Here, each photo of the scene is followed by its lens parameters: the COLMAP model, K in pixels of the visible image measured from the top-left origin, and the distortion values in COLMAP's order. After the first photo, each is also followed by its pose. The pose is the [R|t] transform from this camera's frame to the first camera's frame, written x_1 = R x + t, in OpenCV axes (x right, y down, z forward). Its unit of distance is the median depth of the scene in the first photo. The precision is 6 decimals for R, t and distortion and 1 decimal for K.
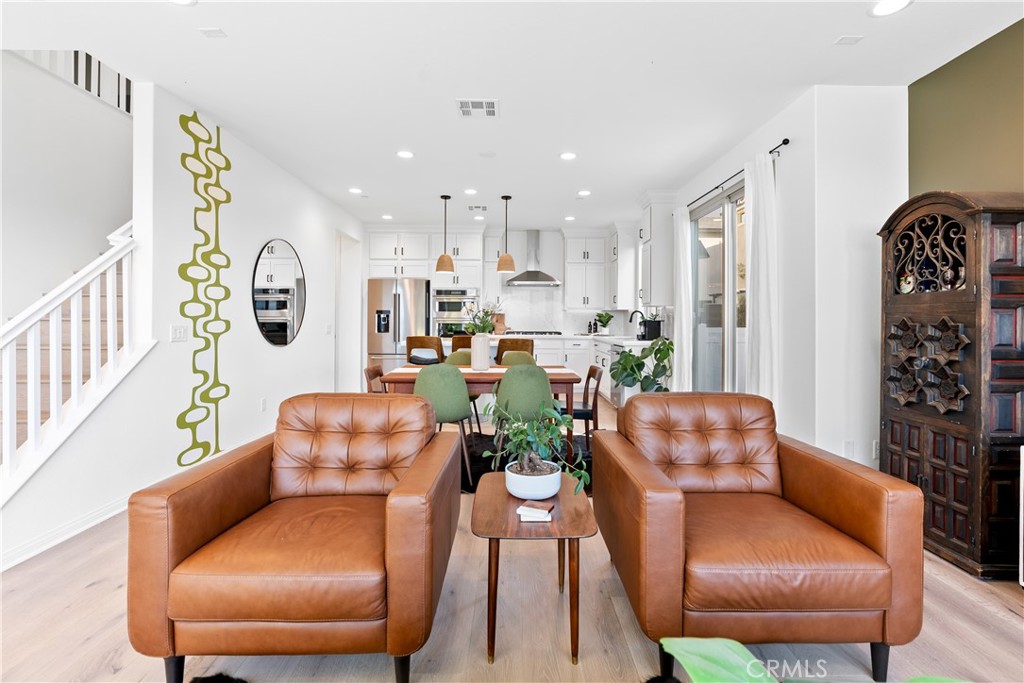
lens RADIAL K [[477.1, 0, 514.8], [0, 477.1, 318.2], [0, 0, 1]] dist [-0.001550, 0.000089]
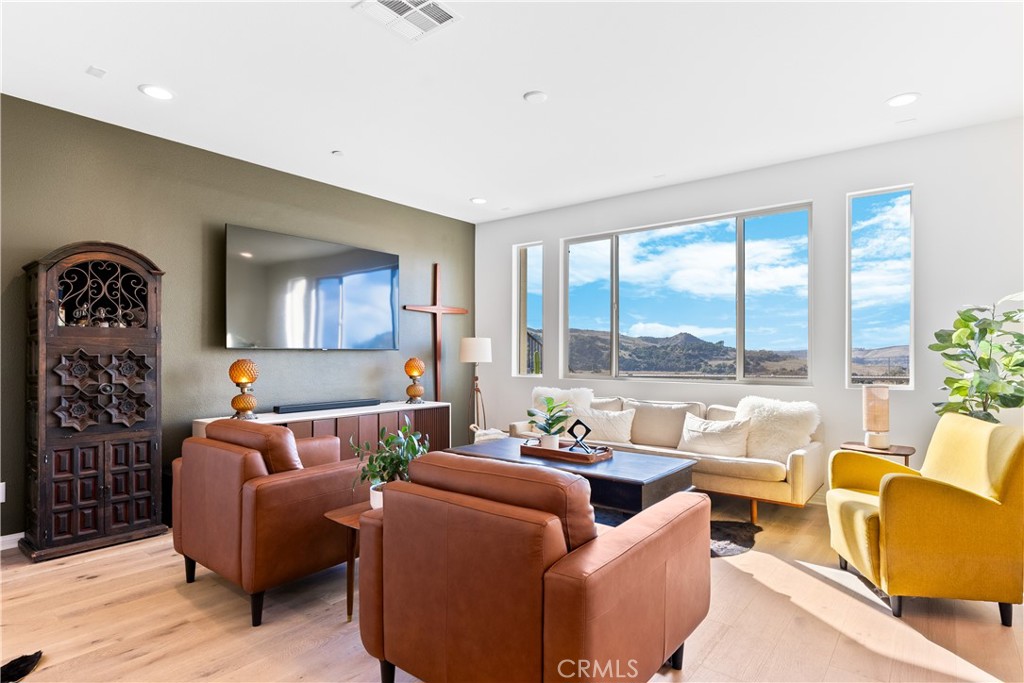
lens RADIAL K [[559.3, 0, 509.5], [0, 559.3, 352.9], [0, 0, 1]] dist [0.042665, -0.000145]
pose [[-0.772715, -0.005295, 0.634731, -0.767577], [-0.011661, 0.999915, -0.005854, 0.003961], [-0.634646, -0.011925, -0.772711, 1.425558]]
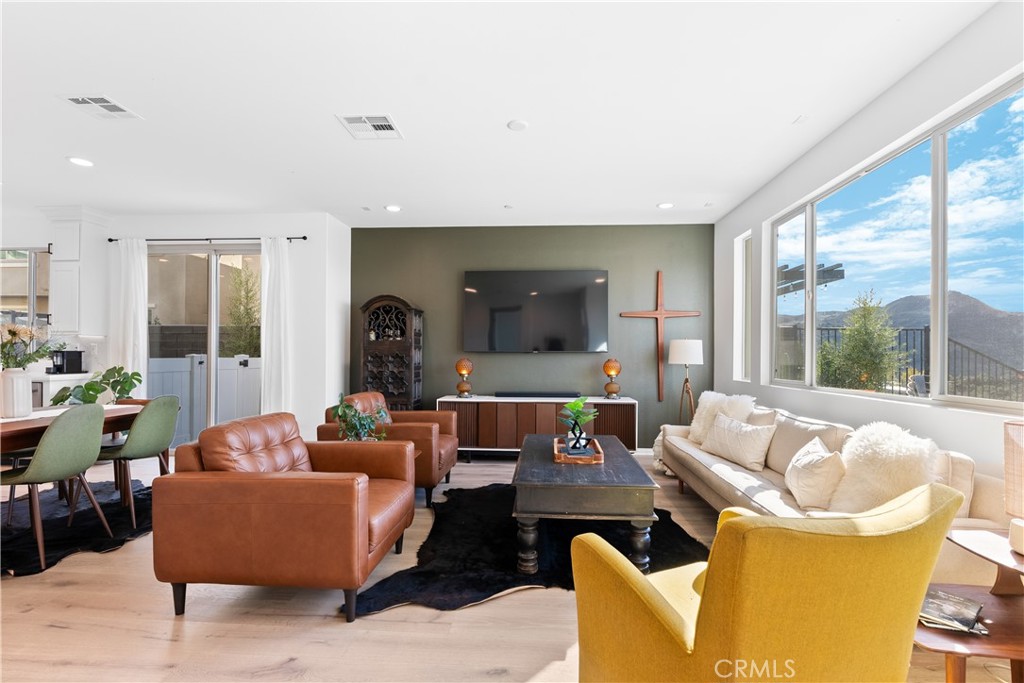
lens RADIAL K [[474.8, 0, 514.8], [0, 474.8, 356.2], [0, 0, 1]] dist [-0.001165, 0.001735]
pose [[0.082346, -0.003647, 0.996597, -1.213888], [-0.013881, 0.999892, 0.004806, -0.001566], [-0.996507, -0.014230, 0.082286, 0.240524]]
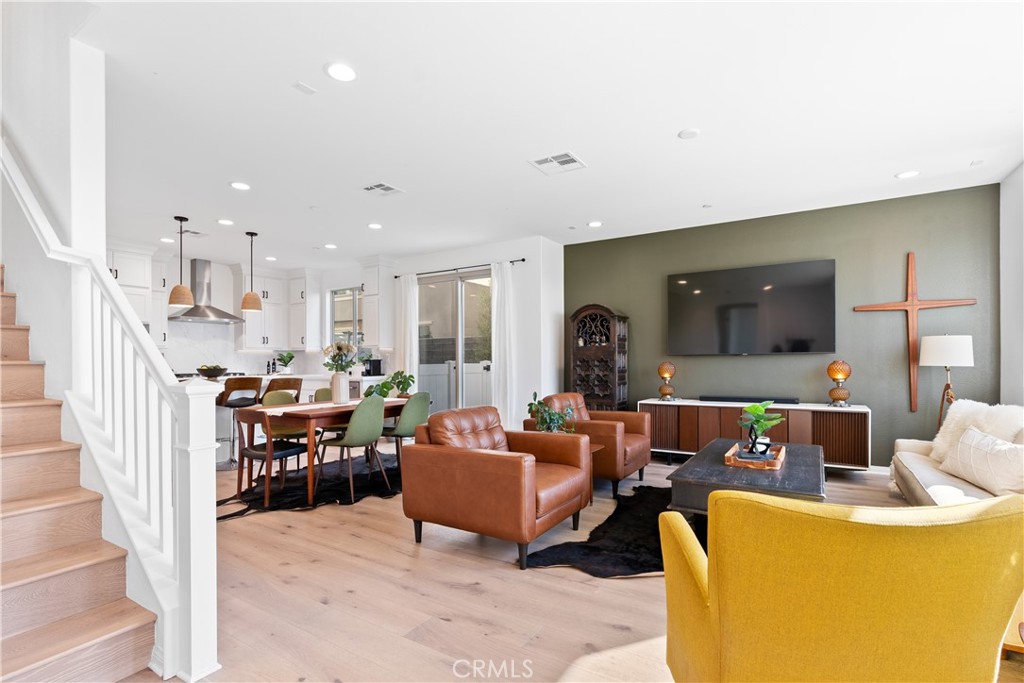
lens RADIAL K [[487.5, 0, 520.7], [0, 487.5, 363.2], [0, 0, 1]] dist [-0.001160, 0.000636]
pose [[0.537127, -0.013206, 0.843398, -1.325205], [0.002376, 0.999897, 0.014143, -0.005452], [-0.843498, -0.005593, 0.537103, 0.013796]]
